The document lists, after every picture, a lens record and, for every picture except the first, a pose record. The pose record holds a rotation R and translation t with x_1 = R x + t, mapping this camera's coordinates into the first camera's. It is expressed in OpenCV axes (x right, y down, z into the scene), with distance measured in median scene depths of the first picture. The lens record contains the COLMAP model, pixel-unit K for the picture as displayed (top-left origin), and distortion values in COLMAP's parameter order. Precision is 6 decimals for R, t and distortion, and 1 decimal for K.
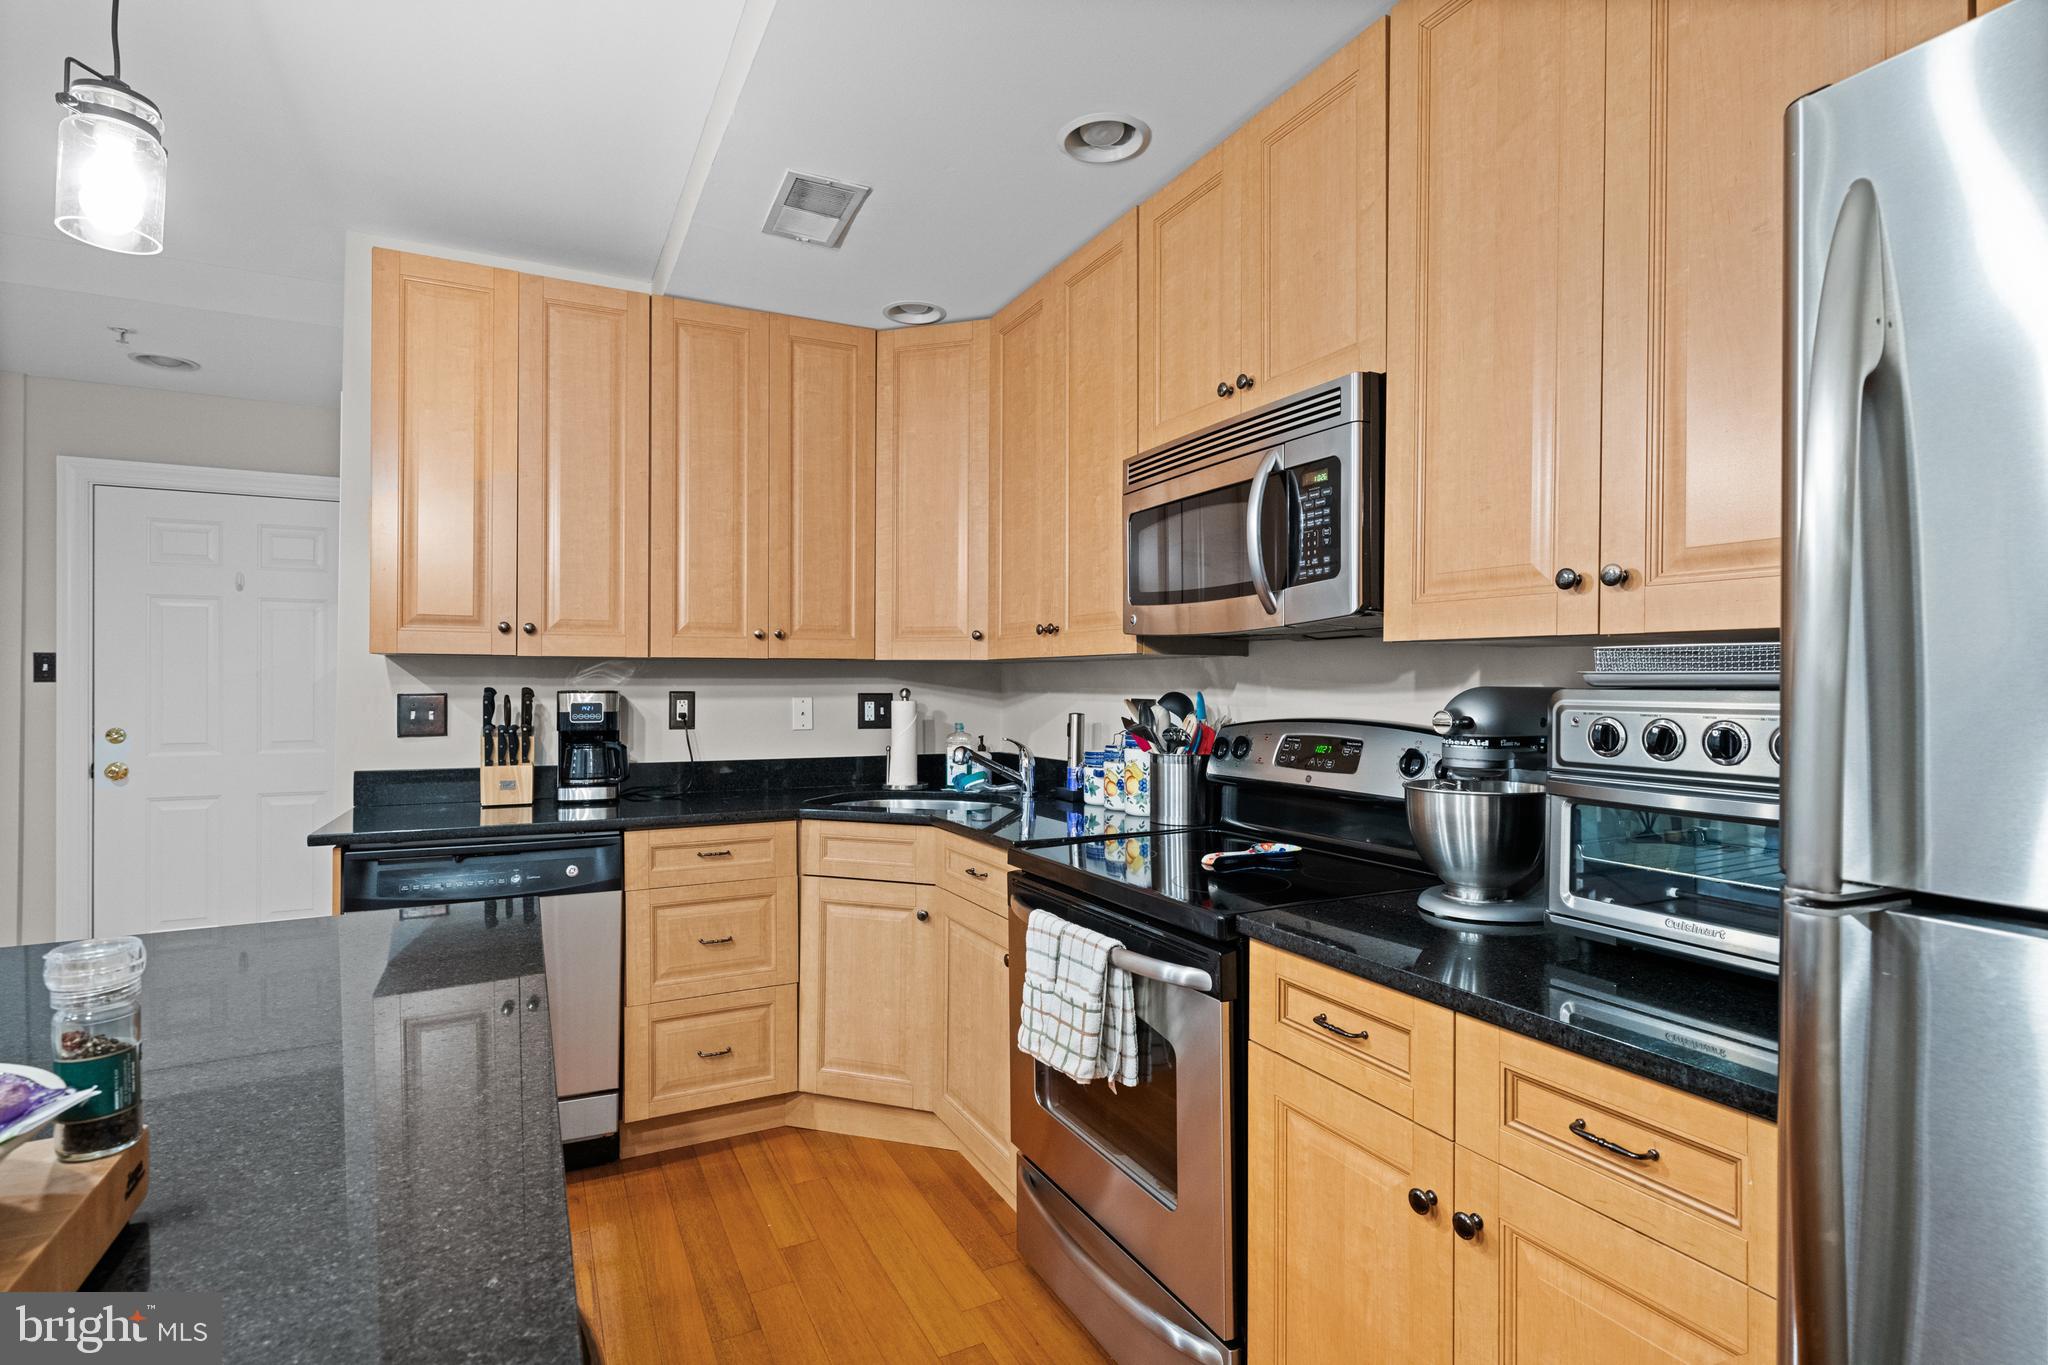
lens RADIAL K [[1014.2, 0, 1038.5], [0, 1014.2, 675.4], [0, 0, 1]] dist [0.004548, -0.002359]
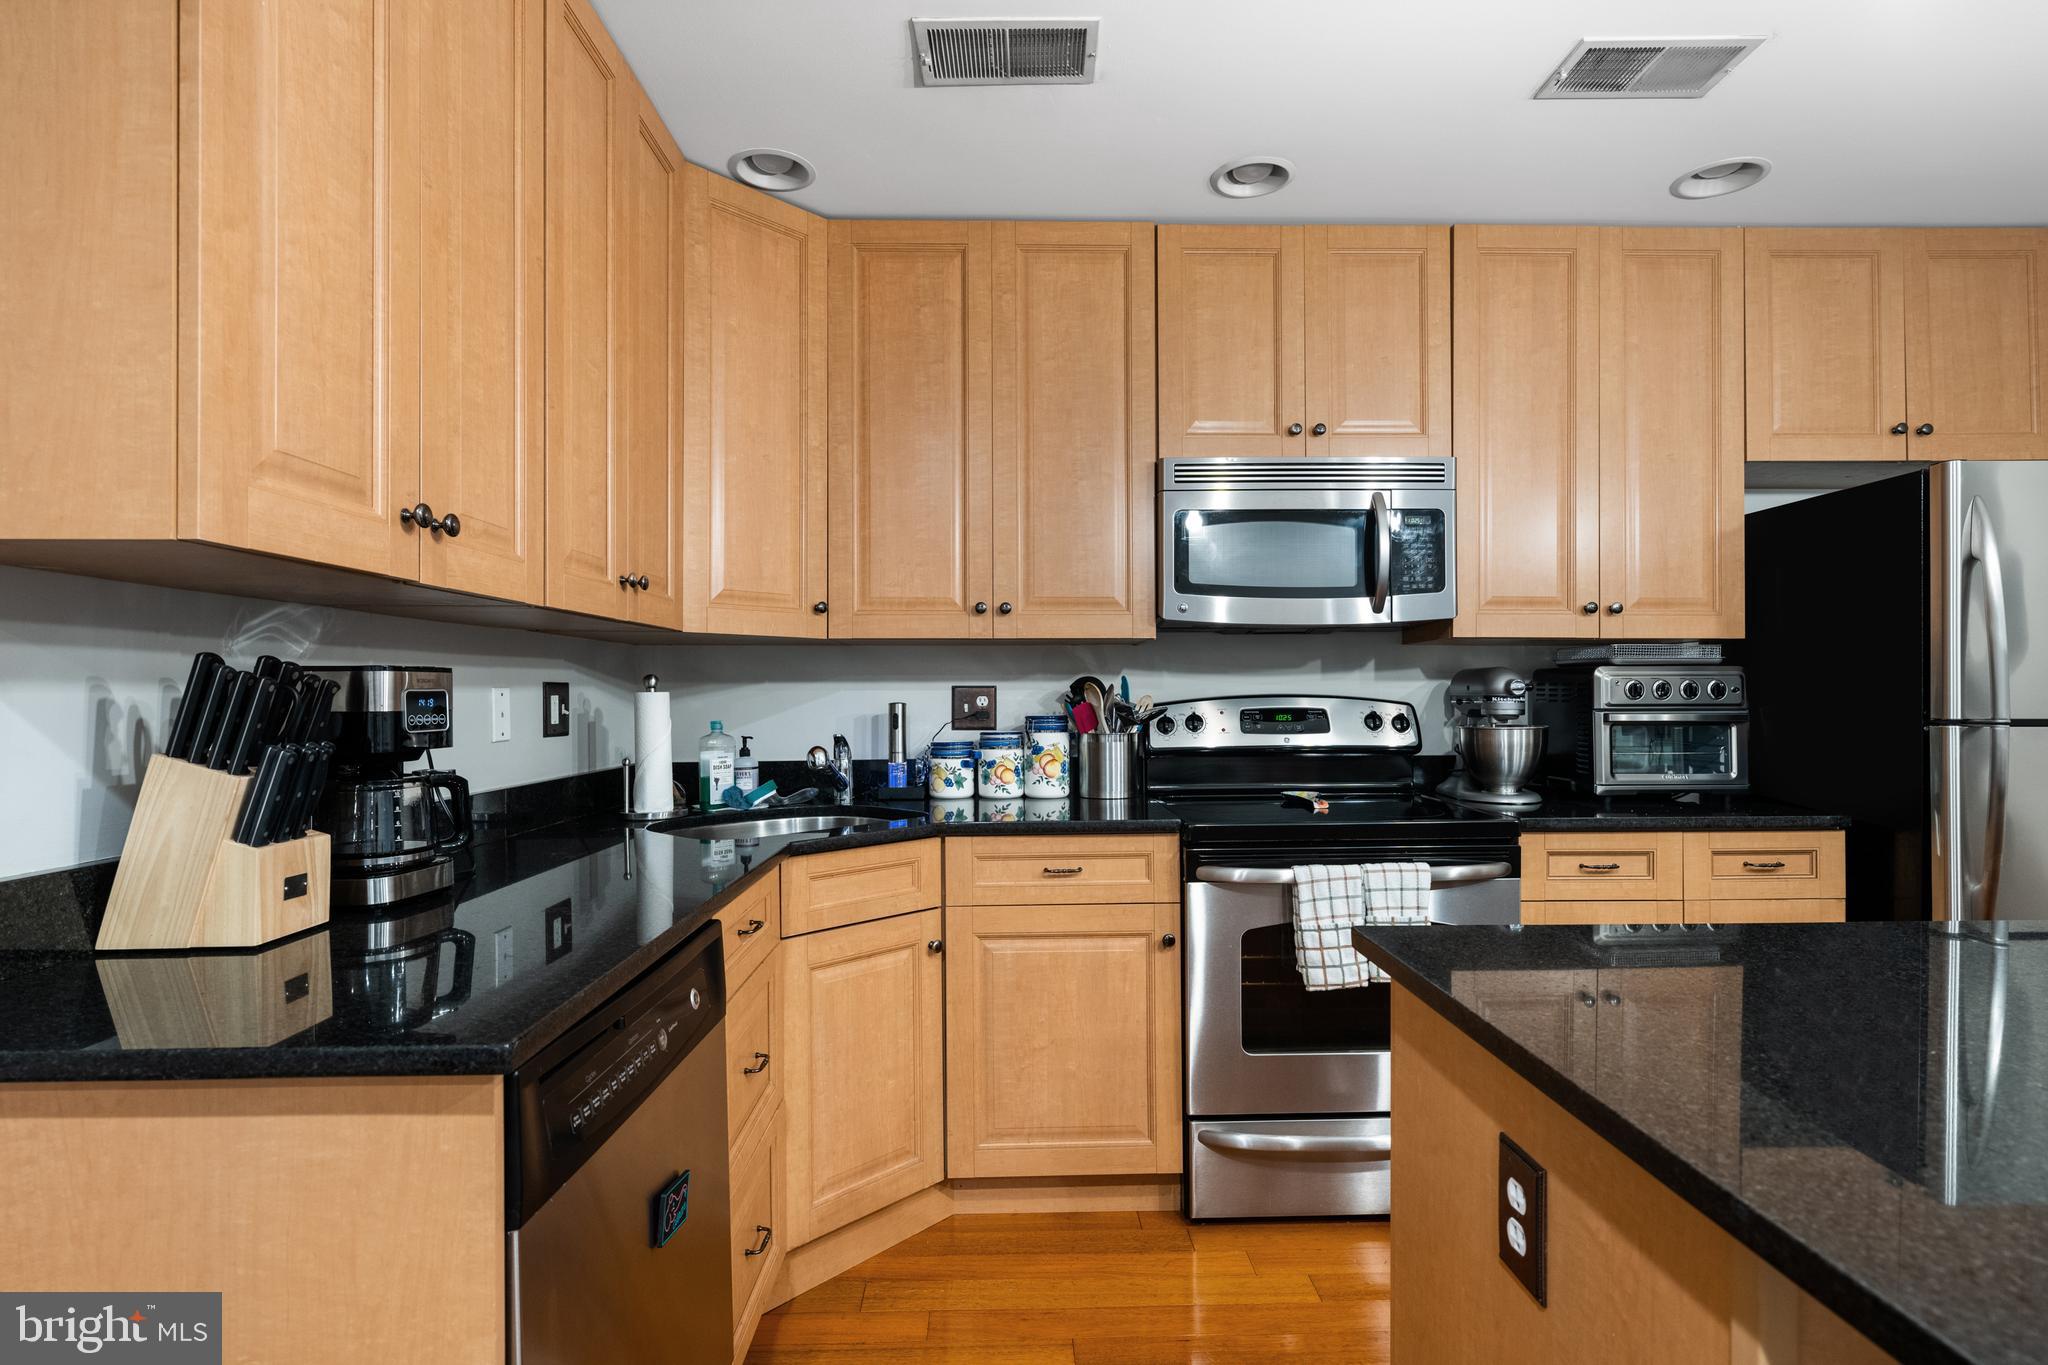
lens RADIAL K [[1014.2, 0, 1026.7], [0, 1014.2, 691.2], [0, 0, 1]] dist [0.004548, -0.002359]
pose [[0.424701, -0.002776, 0.905329, -0.801557], [-0.000590, 0.999994, 0.003342, 0.026642], [-0.905334, -0.001953, 0.424697, 0.567905]]
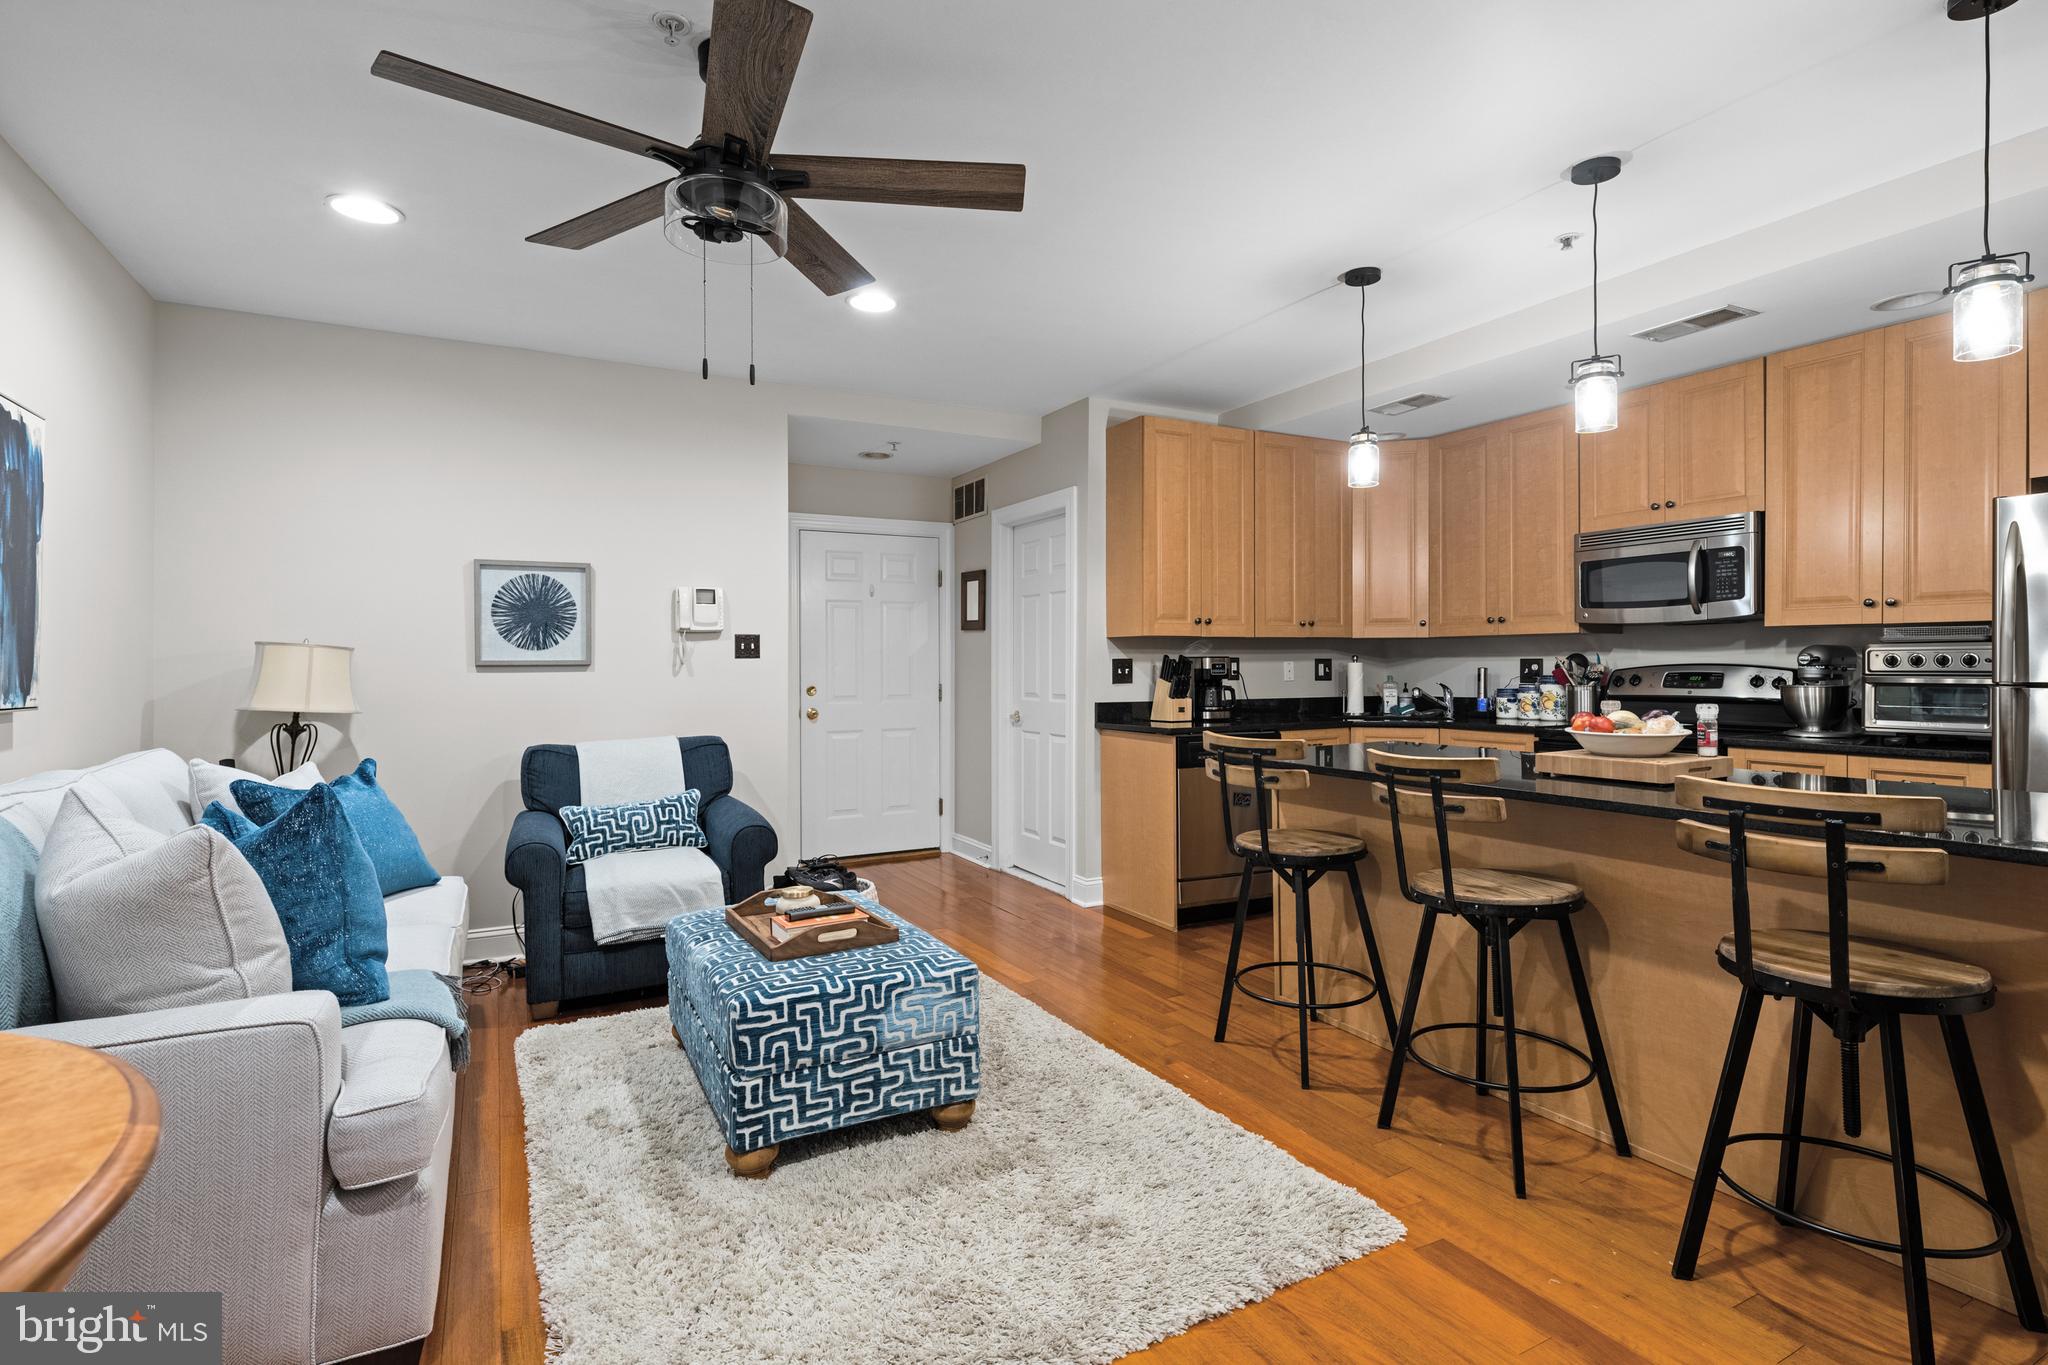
lens RADIAL K [[1004.3, 0, 1045.5], [0, 1004.3, 664.2], [0, 0, 1]] dist [0.002133, -0.002750]
pose [[0.999258, -0.007962, 0.037677, -0.854465], [0.007732, 0.999951, 0.006241, 0.016334], [-0.037724, -0.005945, 0.999270, -0.761734]]
